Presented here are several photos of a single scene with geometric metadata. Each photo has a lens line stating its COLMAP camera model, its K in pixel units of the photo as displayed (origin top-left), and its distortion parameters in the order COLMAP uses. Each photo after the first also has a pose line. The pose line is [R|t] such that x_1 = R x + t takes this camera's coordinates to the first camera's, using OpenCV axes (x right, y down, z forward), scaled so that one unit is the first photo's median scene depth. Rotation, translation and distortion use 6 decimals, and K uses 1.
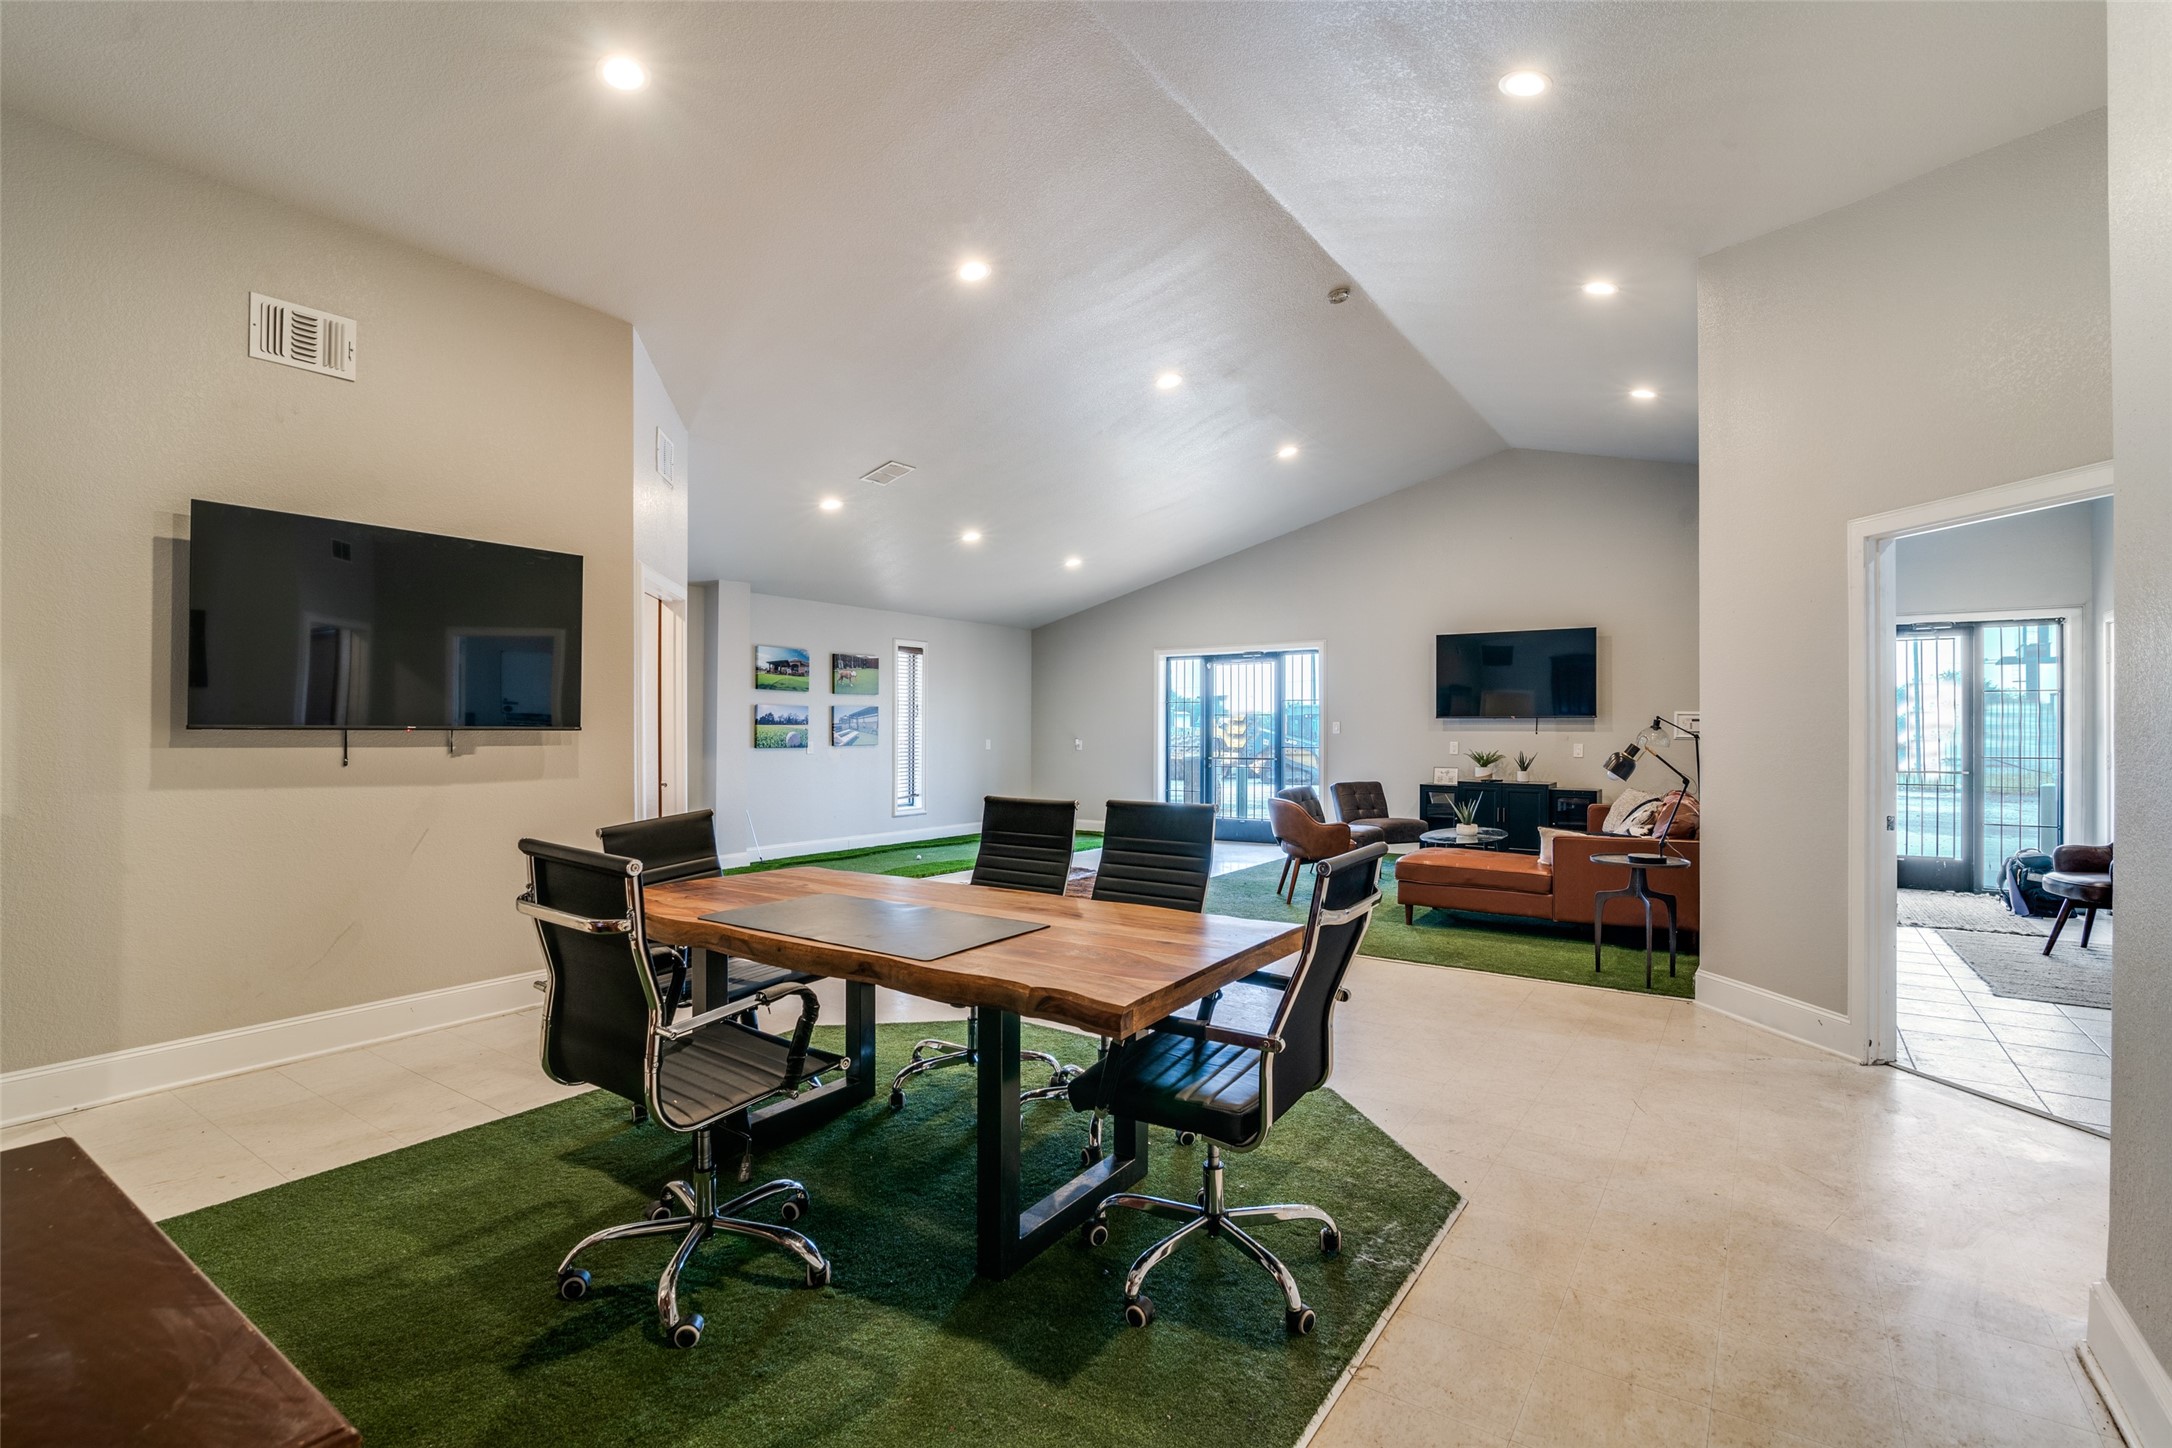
lens RADIAL K [[979.2, 0, 1091.2], [0, 979.2, 738.3], [0, 0, 1]] dist [-0.000064, 0.000011]
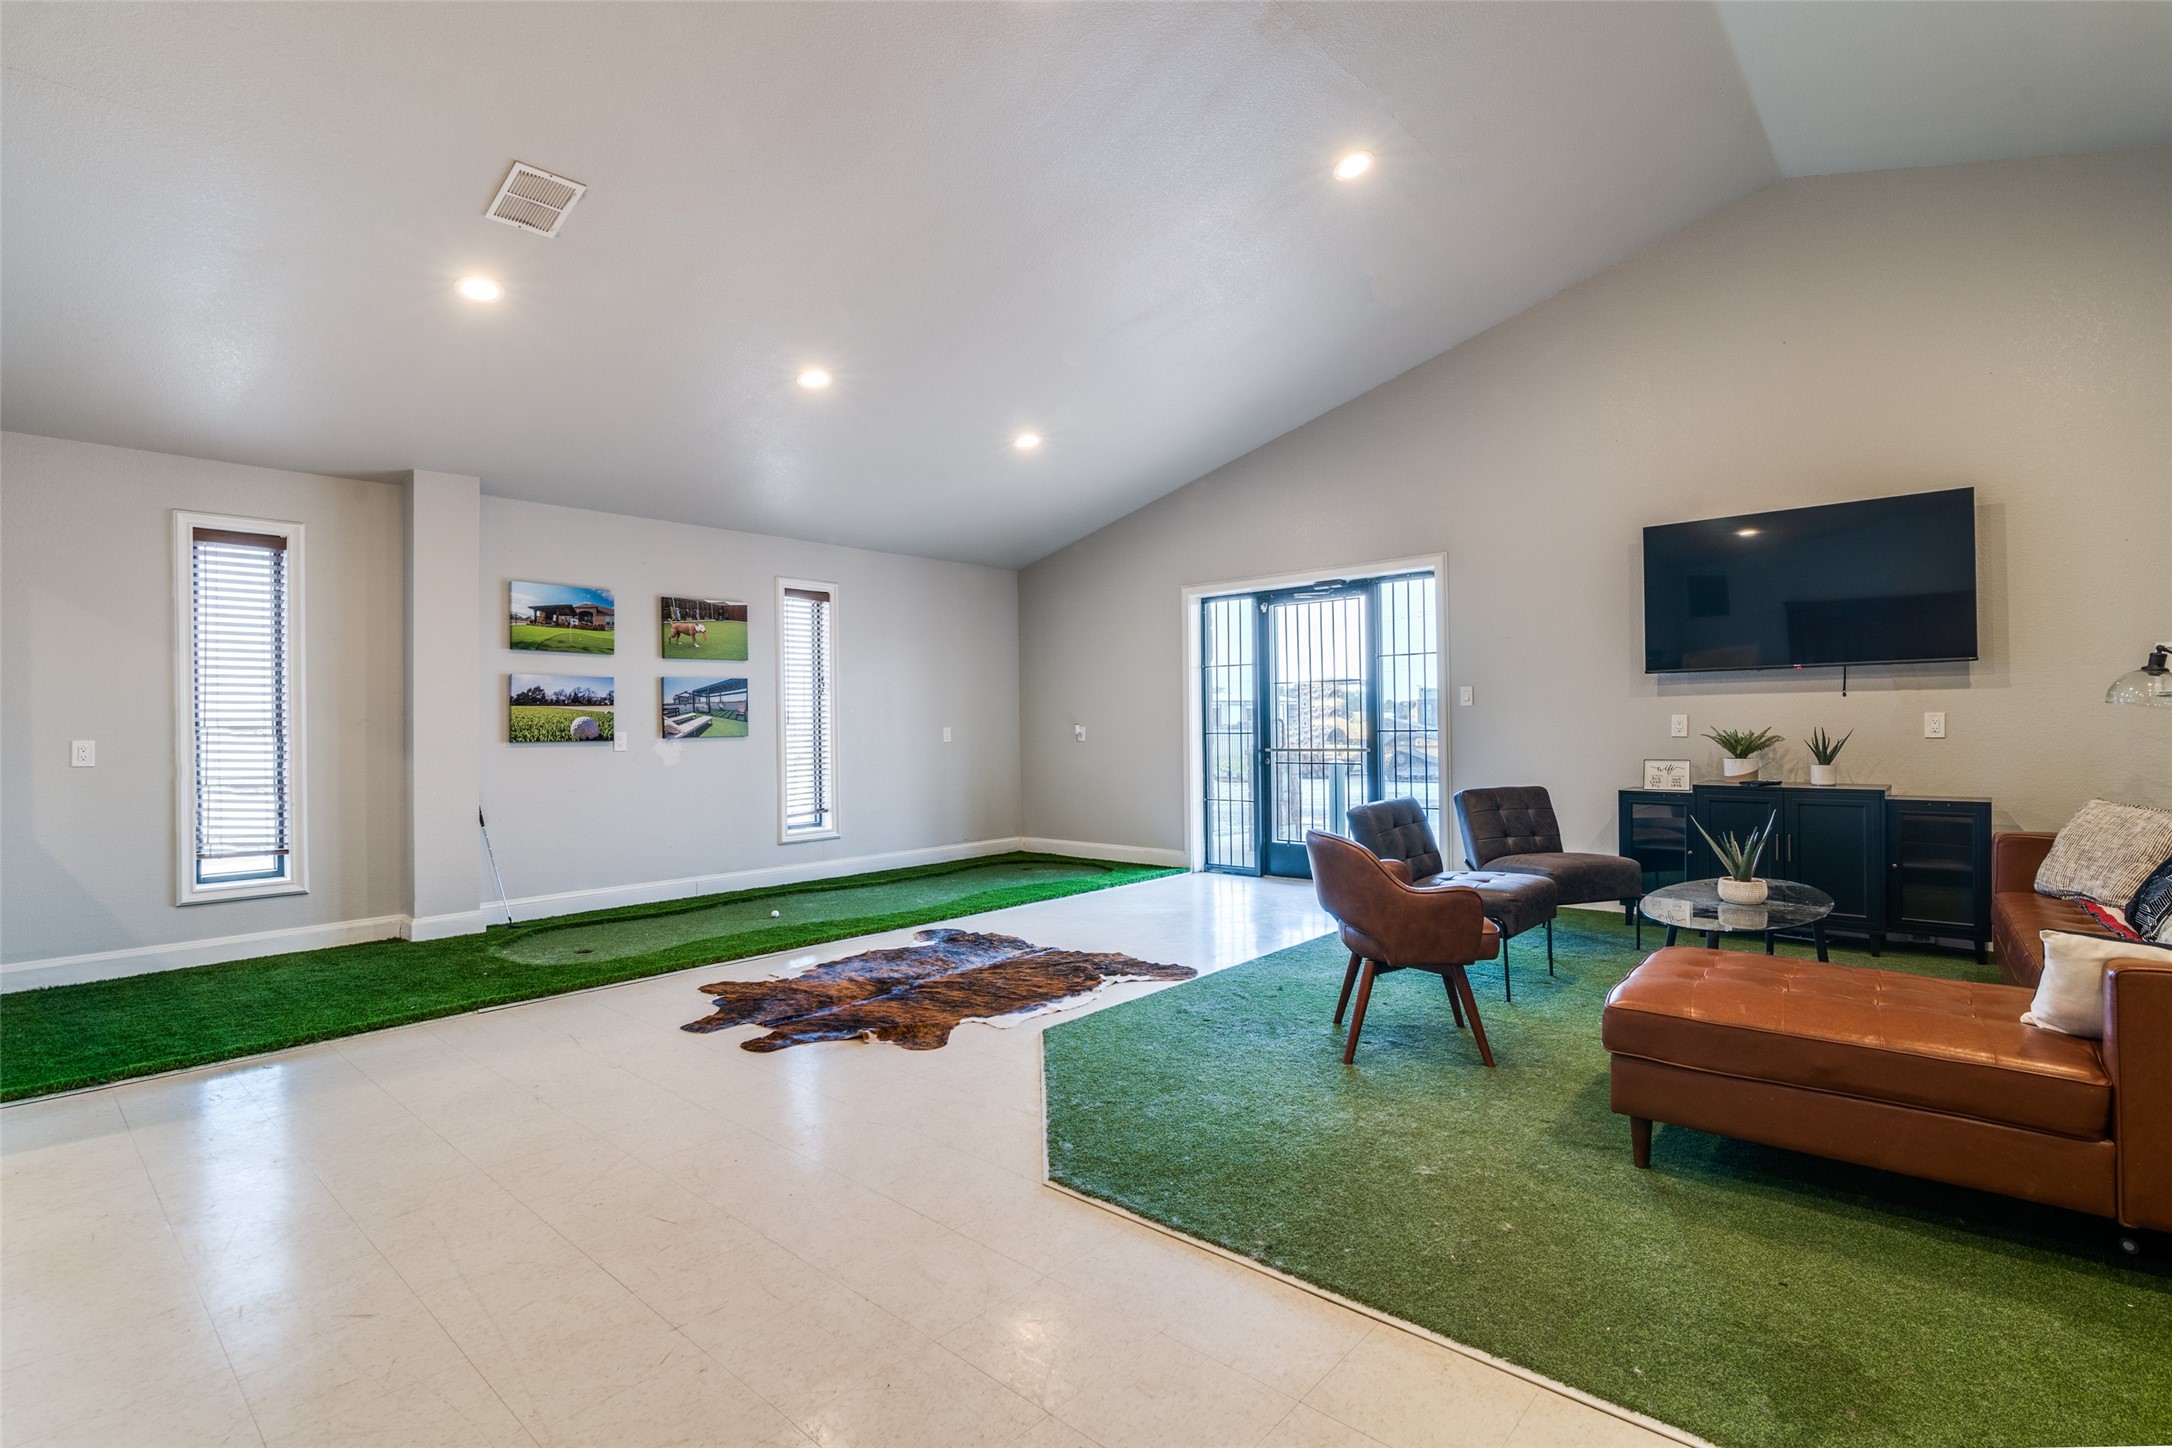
lens RADIAL K [[1023.6, 0, 1085.5], [0, 1023.6, 739.3], [0, 0, 1]] dist [-0.019760, 0.000137]
pose [[0.992093, -0.014765, -0.124635, 0.103672], [0.015361, 0.999875, 0.003822, 0.010576], [0.124563, -0.005706, 0.992195, 0.375149]]
